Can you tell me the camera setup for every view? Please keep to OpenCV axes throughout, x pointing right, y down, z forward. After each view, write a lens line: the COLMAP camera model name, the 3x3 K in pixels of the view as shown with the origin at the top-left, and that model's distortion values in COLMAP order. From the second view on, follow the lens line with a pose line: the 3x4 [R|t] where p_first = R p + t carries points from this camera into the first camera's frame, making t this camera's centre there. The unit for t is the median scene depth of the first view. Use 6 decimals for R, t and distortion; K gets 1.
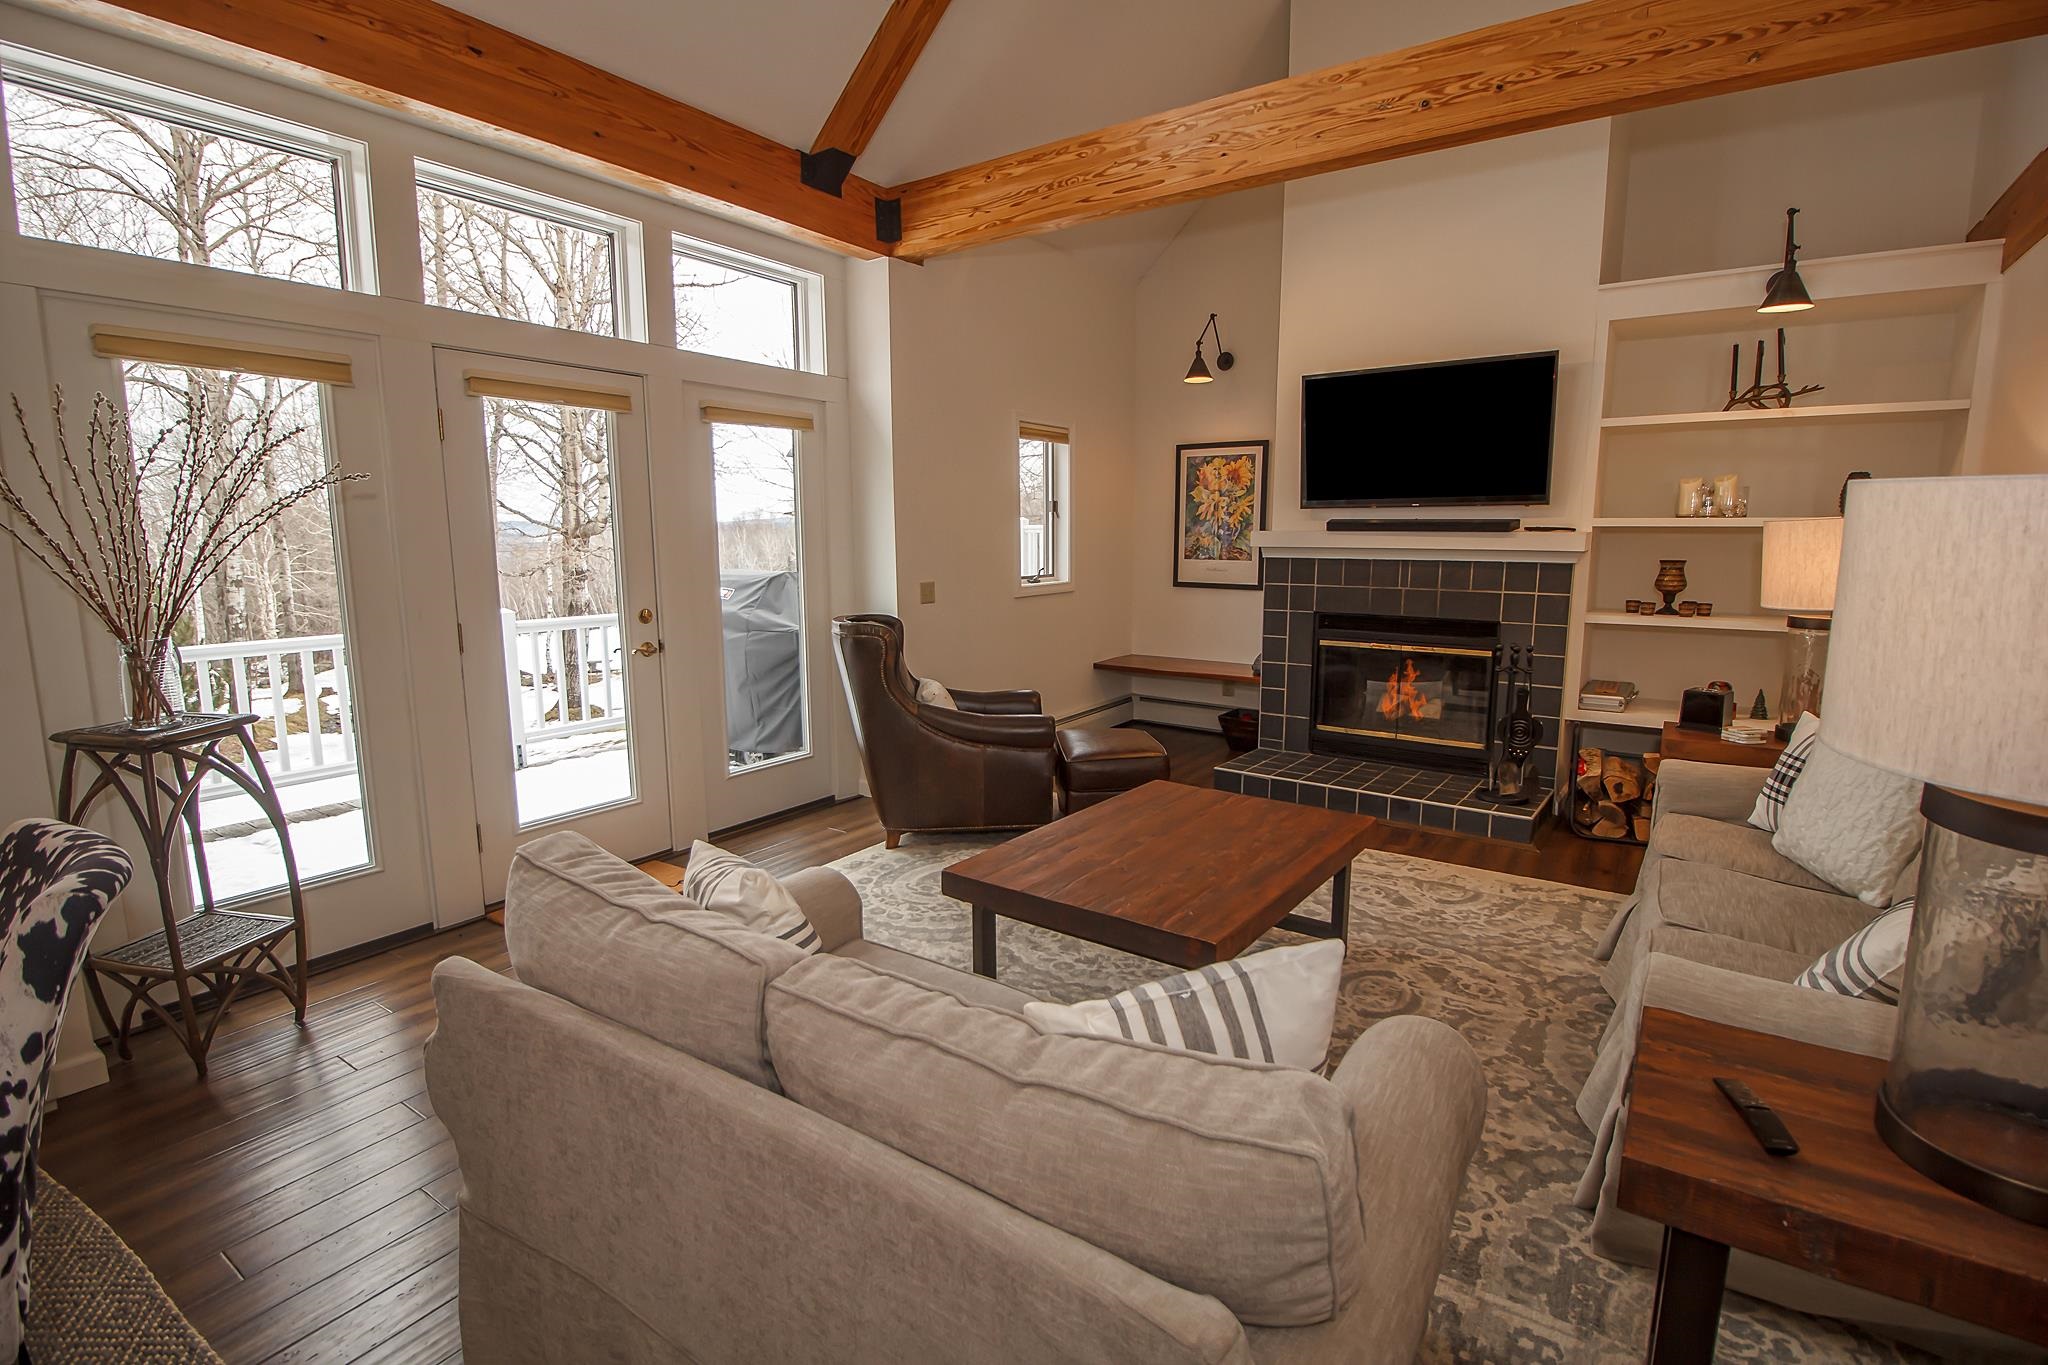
lens RADIAL K [[974.2, 0, 1014.6], [0, 974.2, 678.5], [0, 0, 1]] dist [-0.004283, -0.009972]
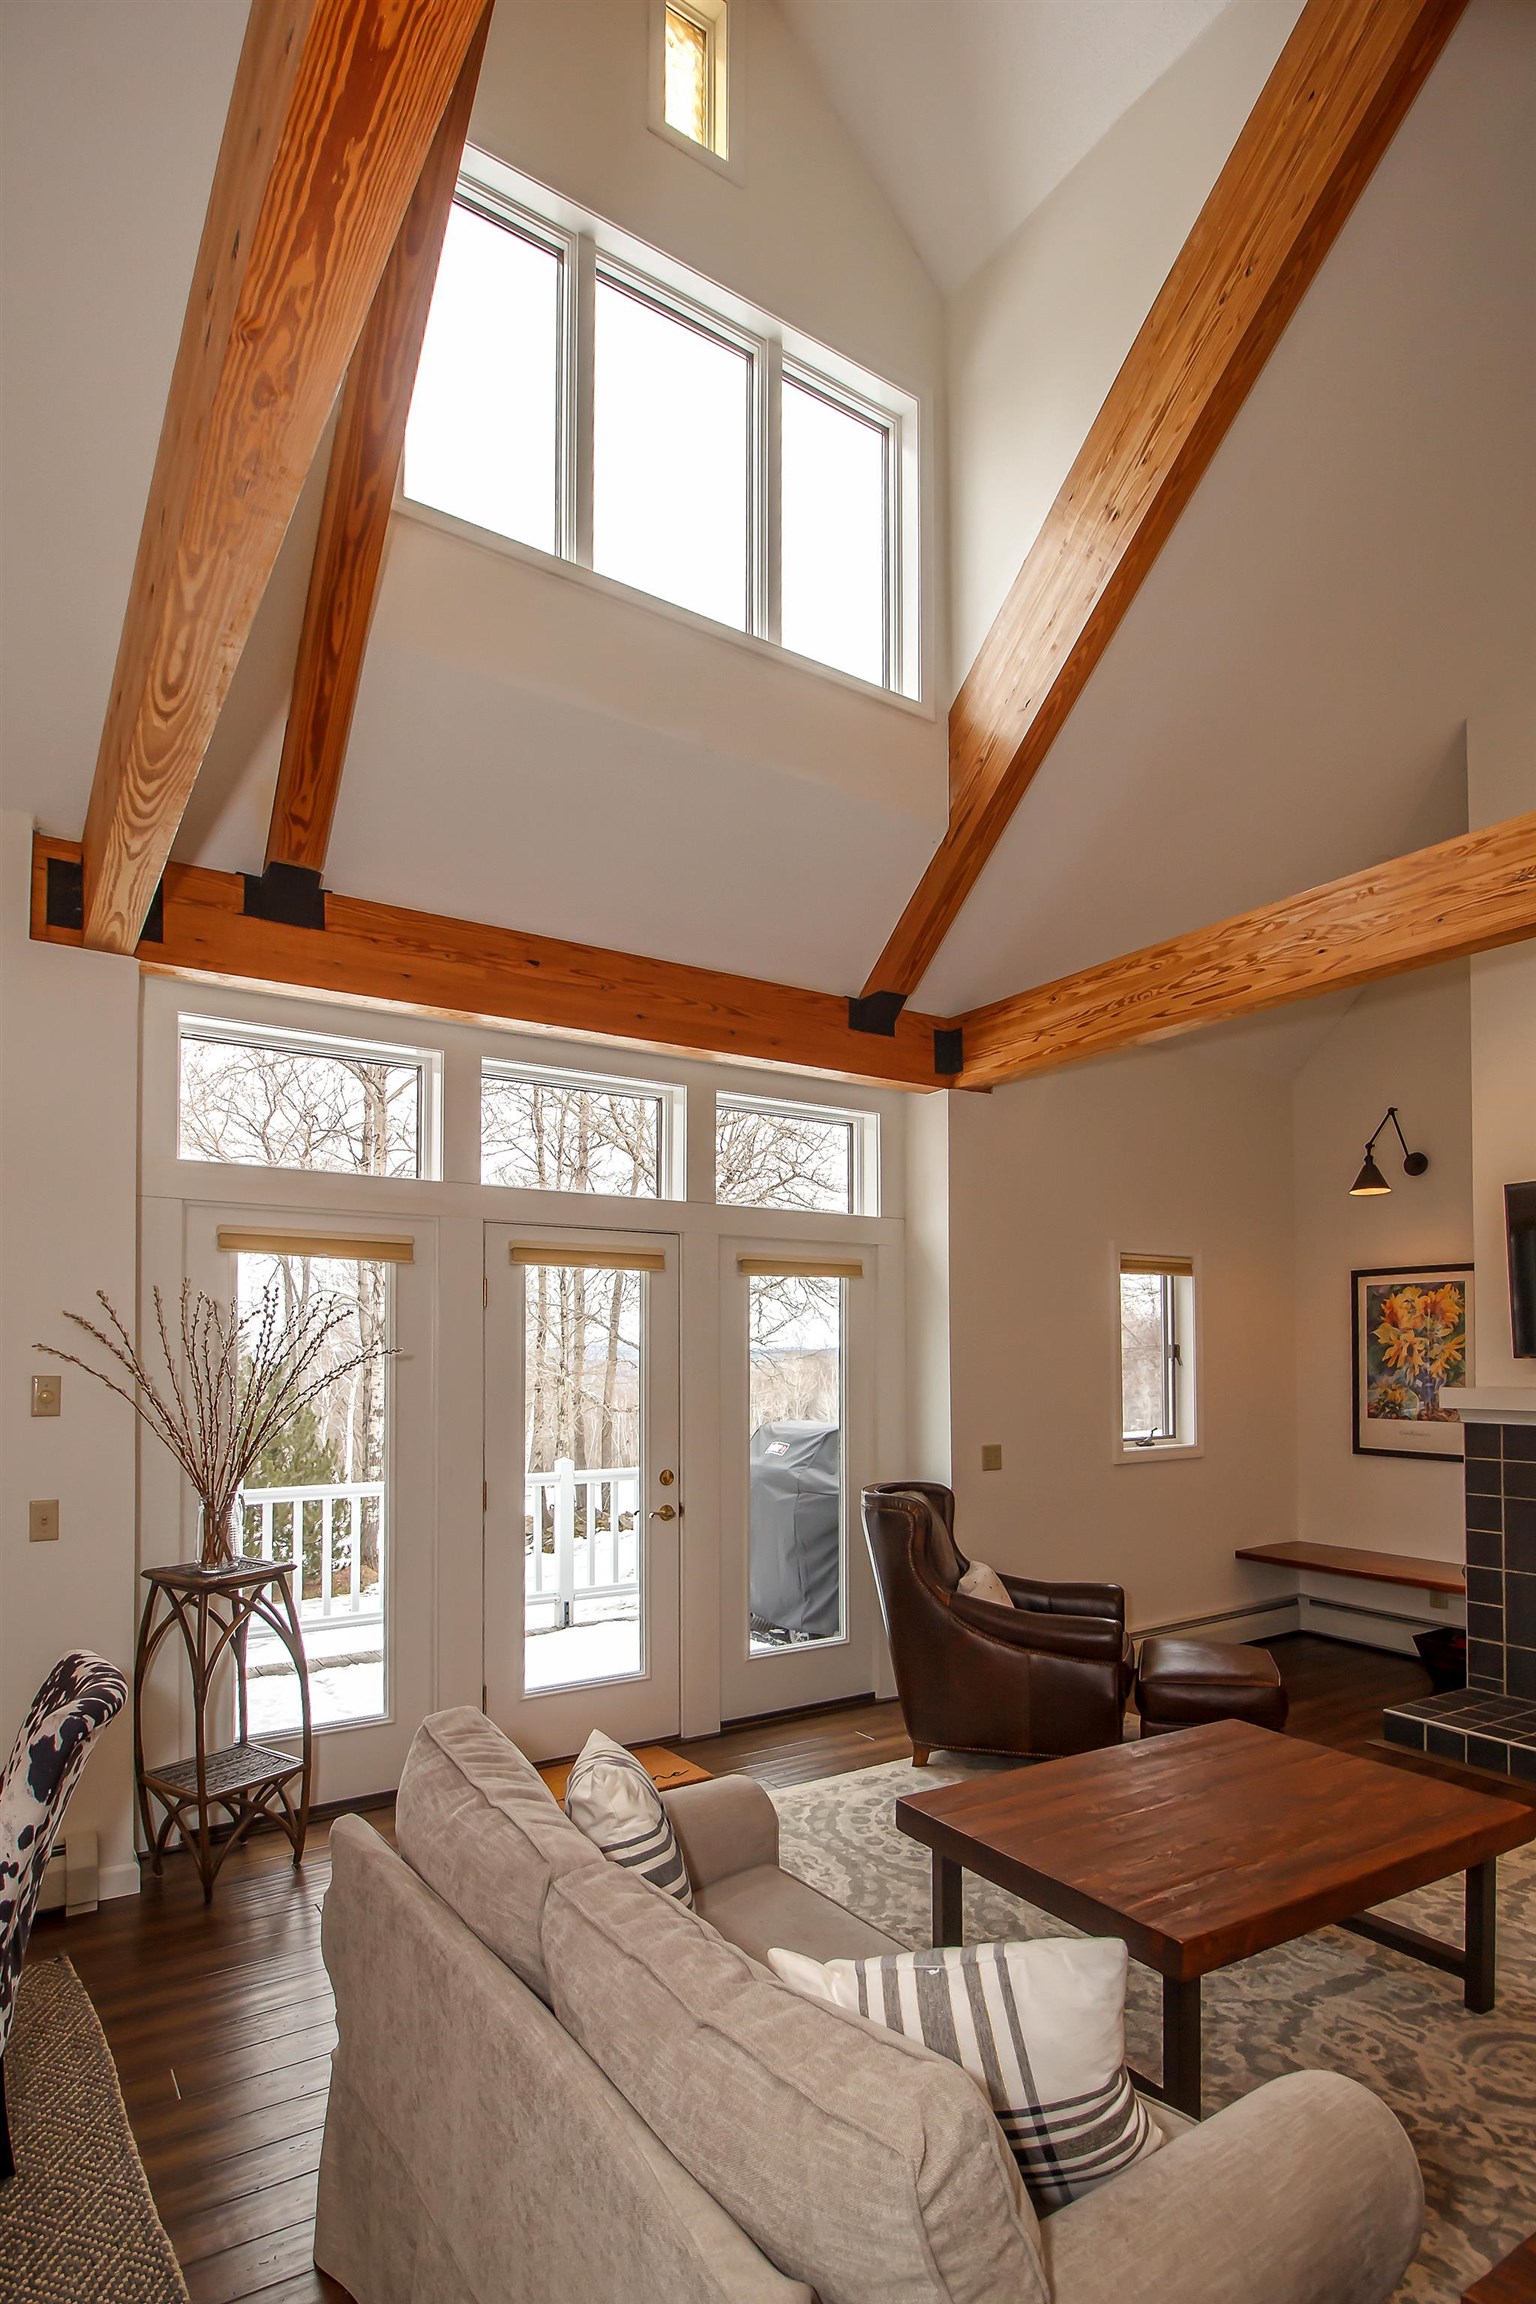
lens RADIAL K [[1187.1, 0, 741.7], [0, 1187.1, 1334.6], [0, 0, 1]] dist [0.002882, -0.009240]
pose [[0.925634, -0.006441, -0.378365, 0.126772], [-0.057633, 0.985792, -0.157775, -0.022732], [0.374006, 0.167848, 0.912111, -0.056582]]
